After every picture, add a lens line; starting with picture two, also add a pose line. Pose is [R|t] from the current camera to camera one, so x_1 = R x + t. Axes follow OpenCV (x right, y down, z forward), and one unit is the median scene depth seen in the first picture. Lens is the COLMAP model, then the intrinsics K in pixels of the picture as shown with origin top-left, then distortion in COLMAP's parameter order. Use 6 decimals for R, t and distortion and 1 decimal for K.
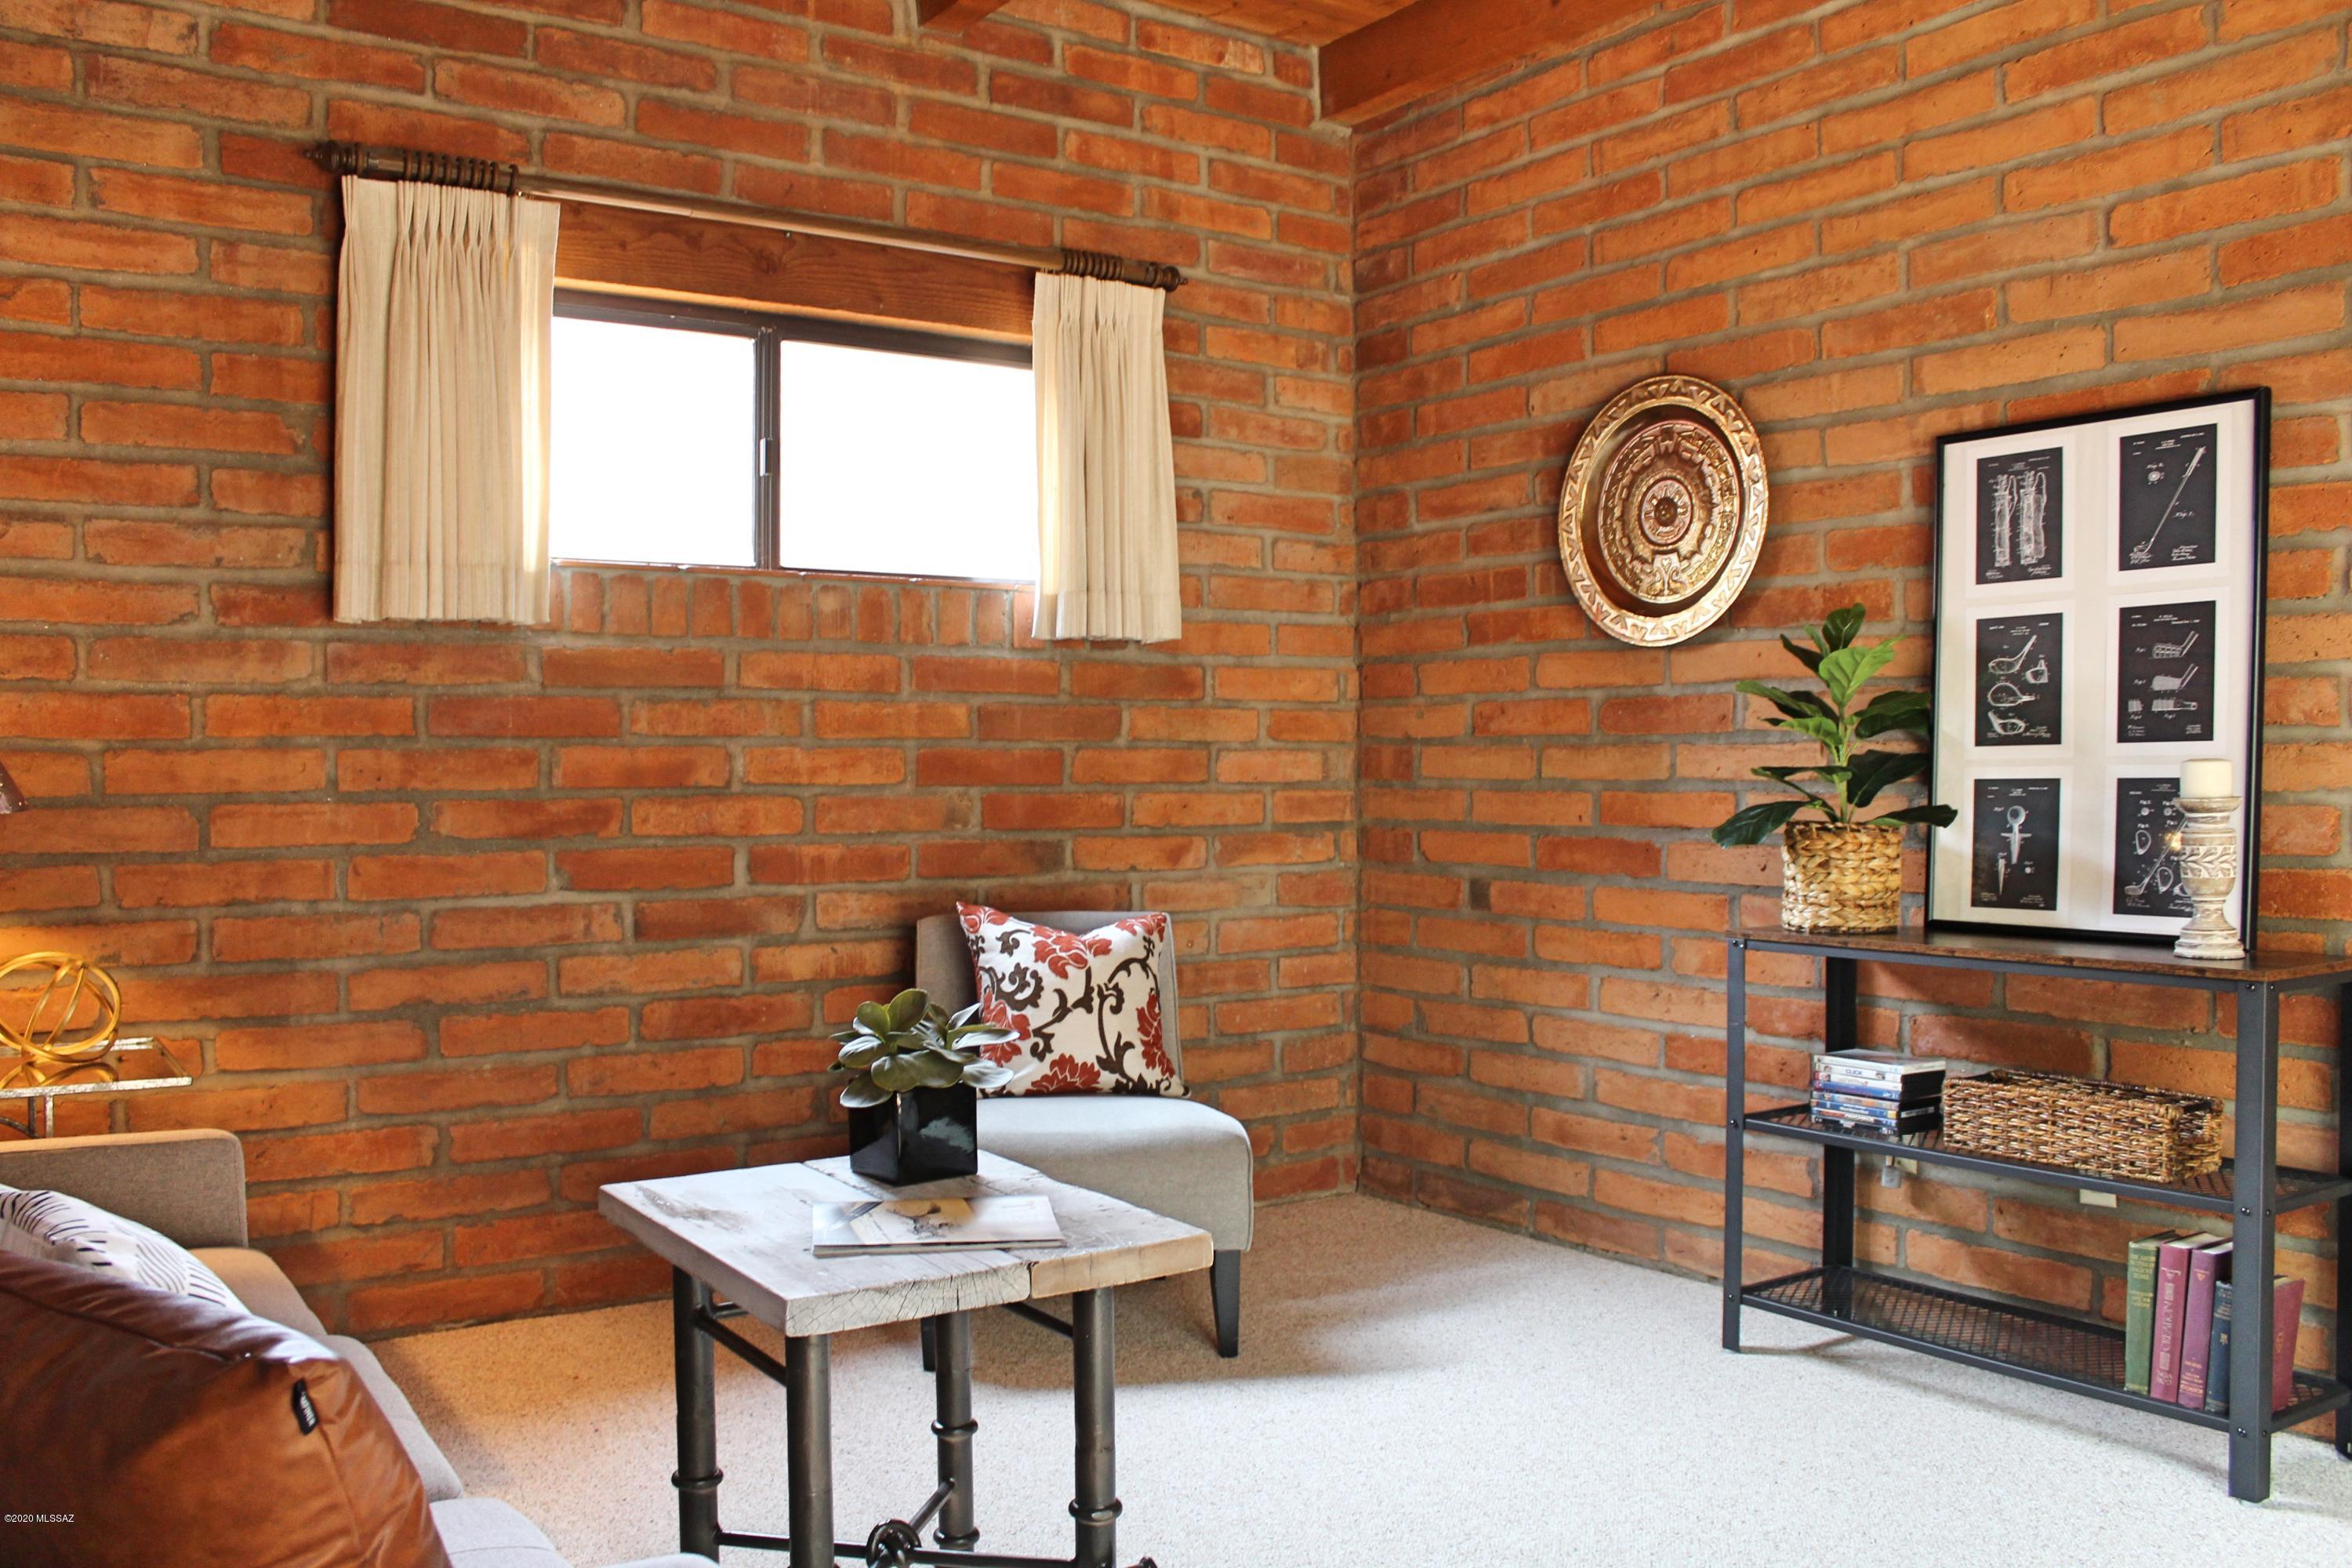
lens RADIAL K [[1949.9, 0, 1170.7], [0, 1949.9, 775.7], [0, 0, 1]] dist [-0.168433, 0.145131]
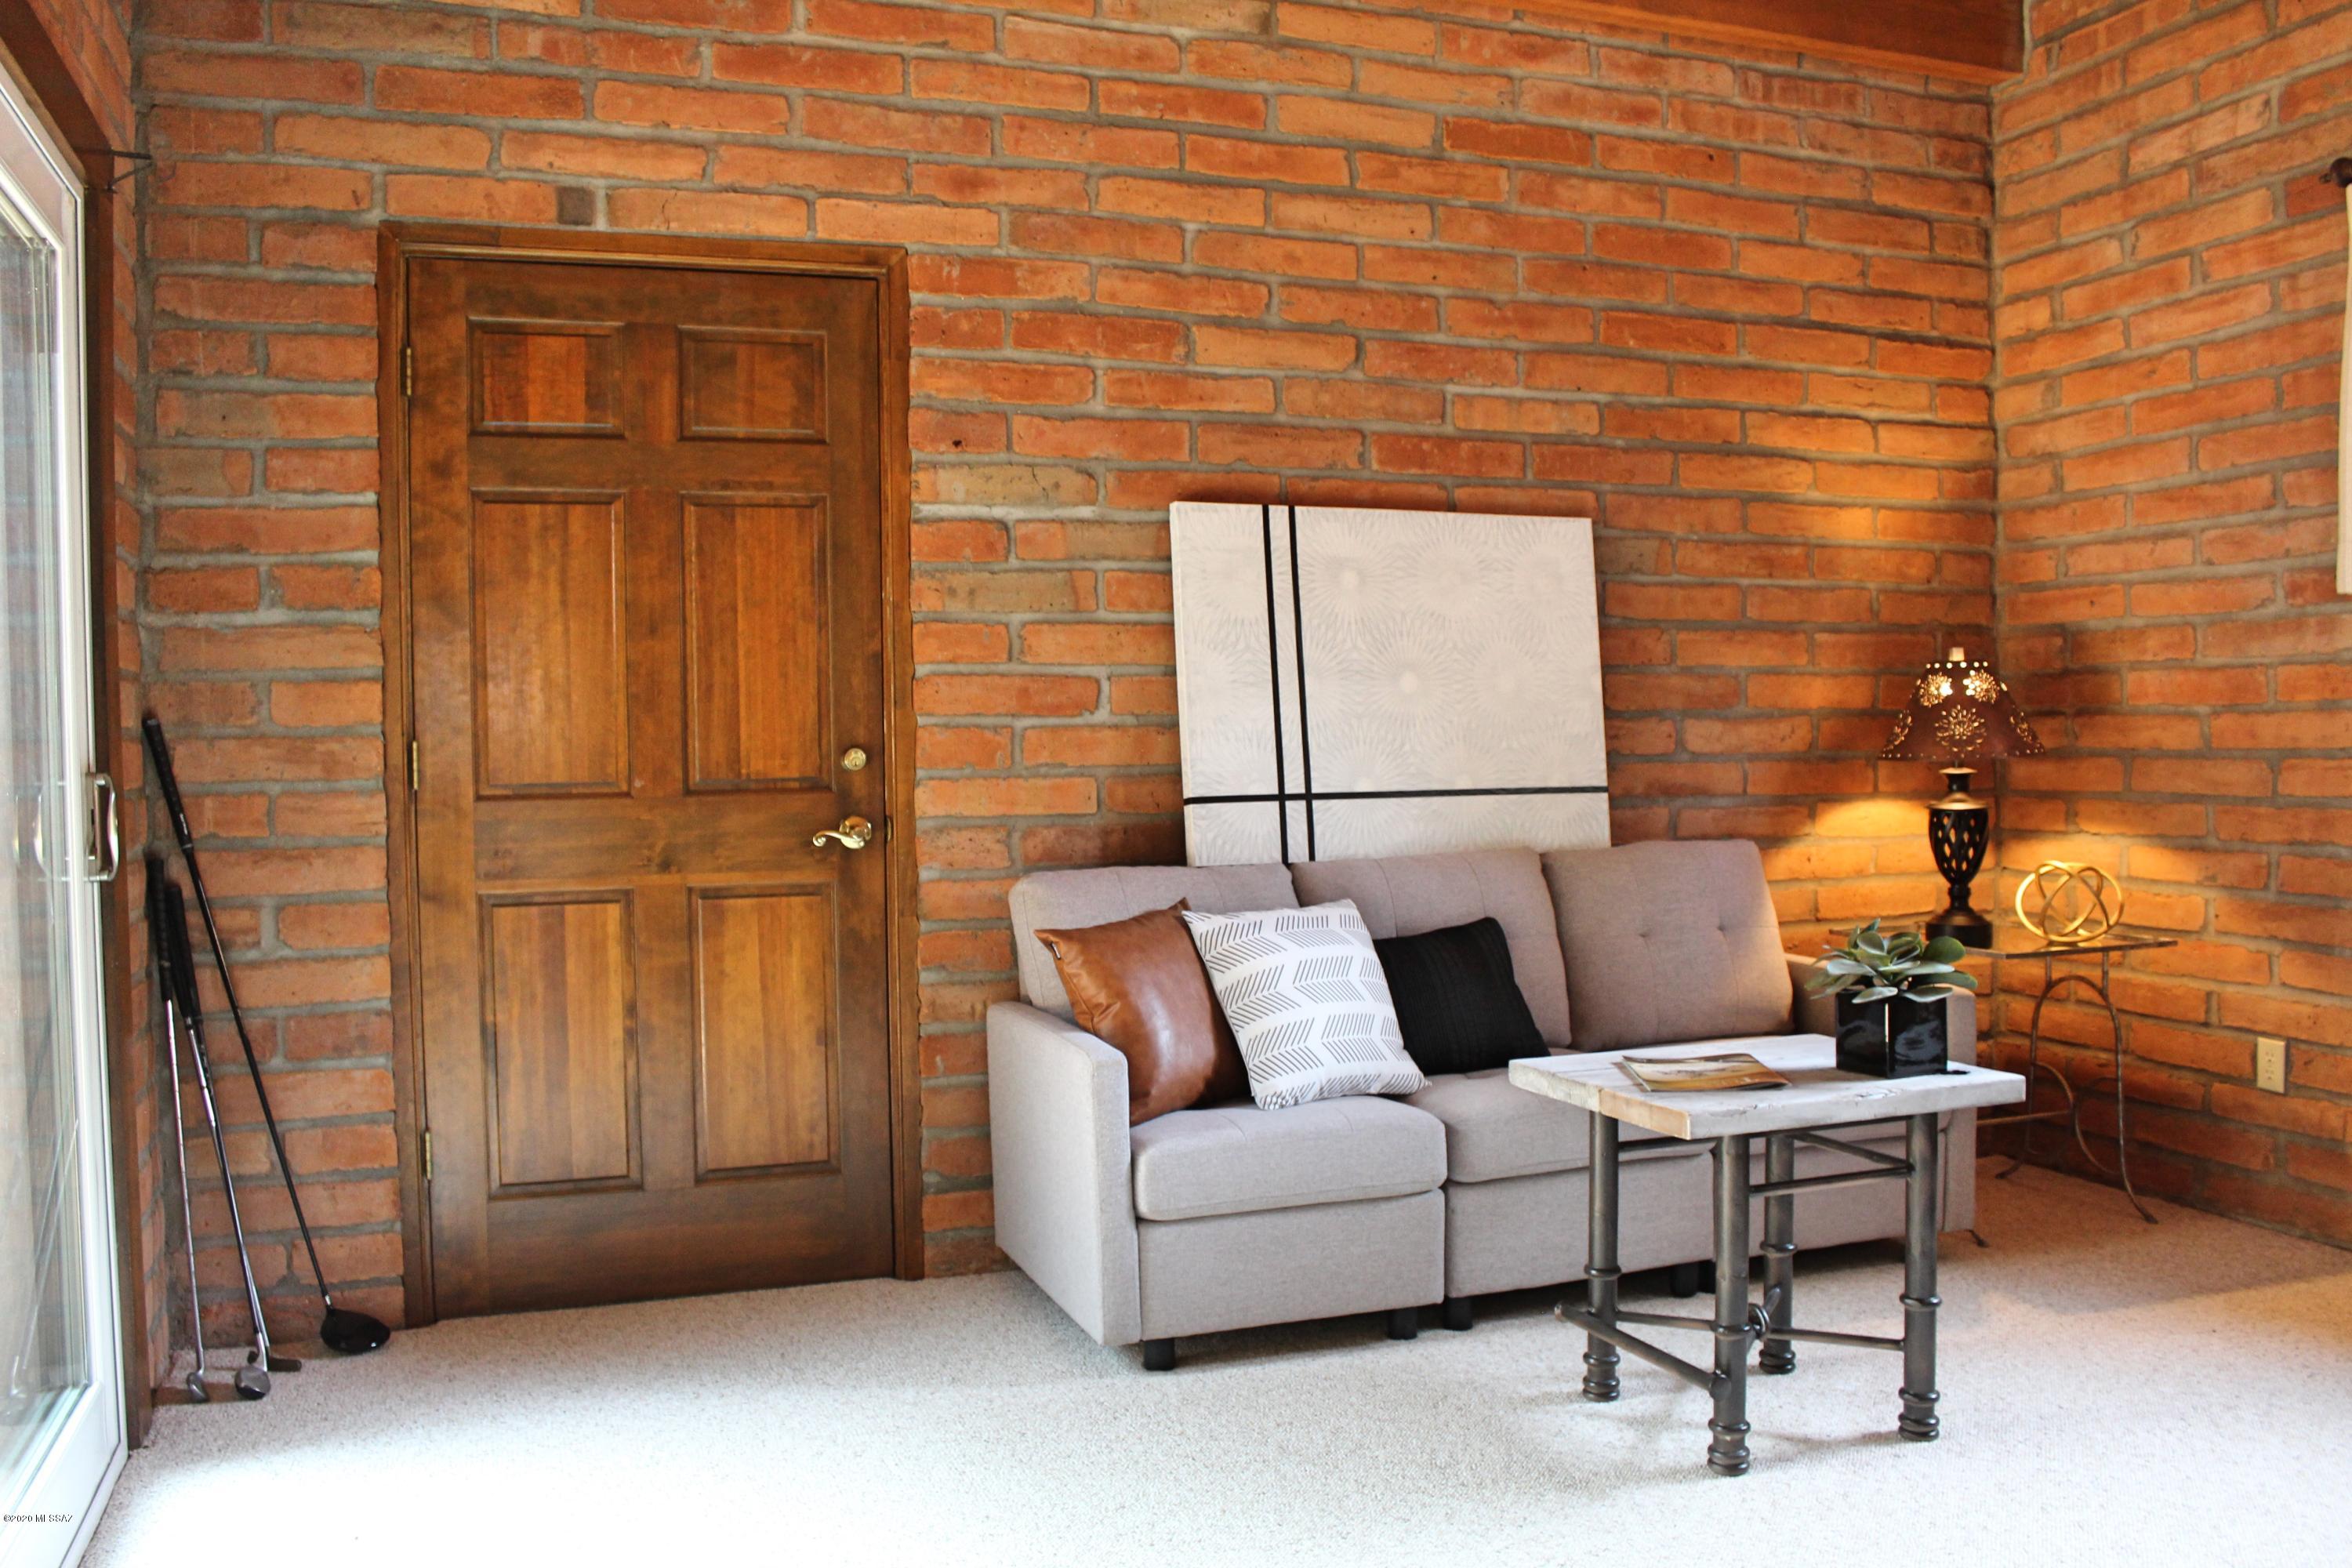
lens RADIAL K [[1949.9, 0, 1172.9], [0, 1949.9, 791.2], [0, 0, 1]] dist [-0.168433, 0.145131]
pose [[-0.237508, 0.035226, -0.970747, 0.804803], [0.004140, 0.999370, 0.035252, -0.008428], [0.971377, 0.004354, -0.237504, 0.607179]]
